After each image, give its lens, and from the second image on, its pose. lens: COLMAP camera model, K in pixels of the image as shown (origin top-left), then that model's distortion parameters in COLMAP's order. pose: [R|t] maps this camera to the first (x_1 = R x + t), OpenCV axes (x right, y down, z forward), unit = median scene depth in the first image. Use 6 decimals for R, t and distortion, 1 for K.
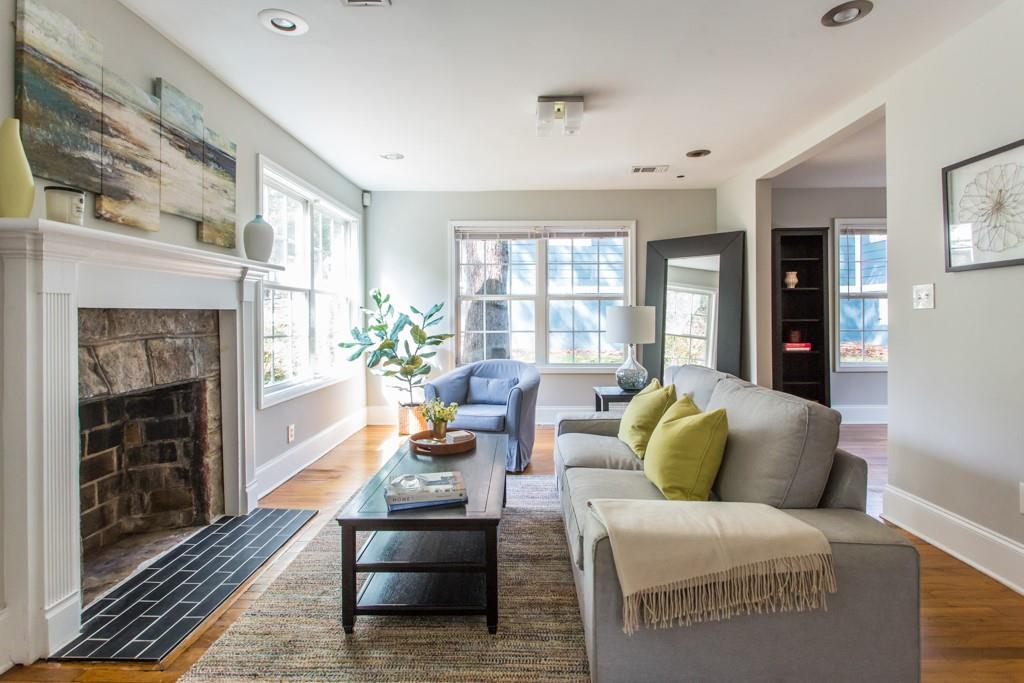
lens RADIAL K [[499.2, 0, 517.4], [0, 499.2, 311.8], [0, 0, 1]] dist [0.004474, 0.000732]
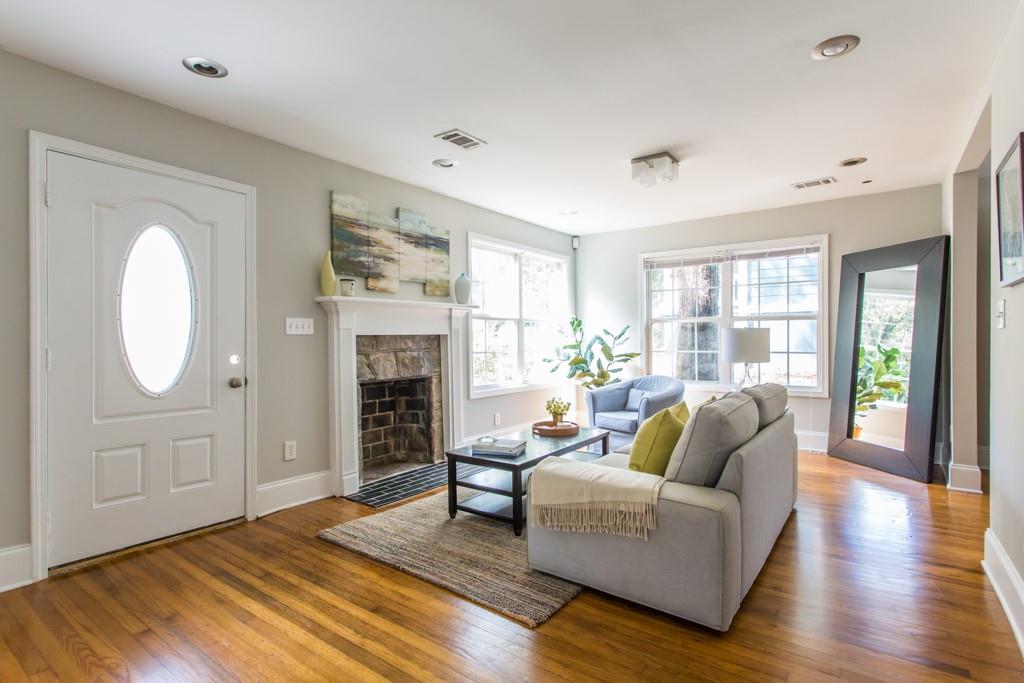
lens RADIAL K [[499.2, 0, 506.0], [0, 499.2, 338.7], [0, 0, 1]] dist [0.004474, 0.000732]
pose [[0.809916, -0.002705, -0.586540, 0.564108], [0.010185, 0.999903, 0.009452, -0.004637], [0.586458, -0.013630, 0.809865, -0.204818]]
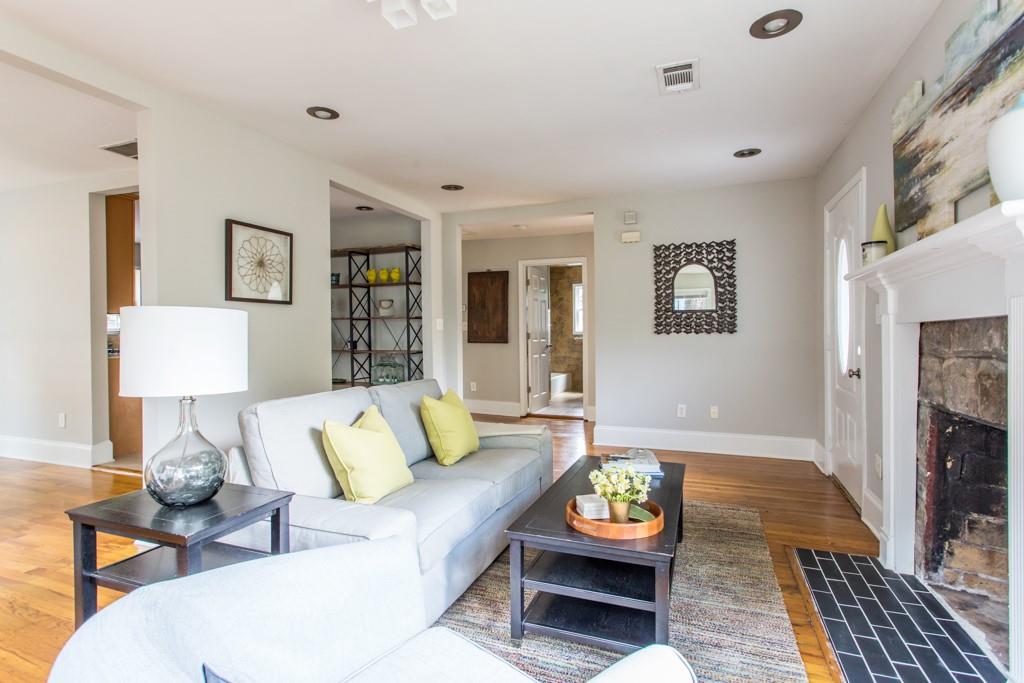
lens RADIAL K [[499.2, 0, 518.5], [0, 499.2, 338.5], [0, 0, 1]] dist [0.004474, 0.000732]
pose [[-0.942192, -0.000421, 0.335072, -0.265391], [0.002011, 0.999974, 0.006912, 0.014338], [-0.335066, 0.007186, -0.942167, 1.720203]]
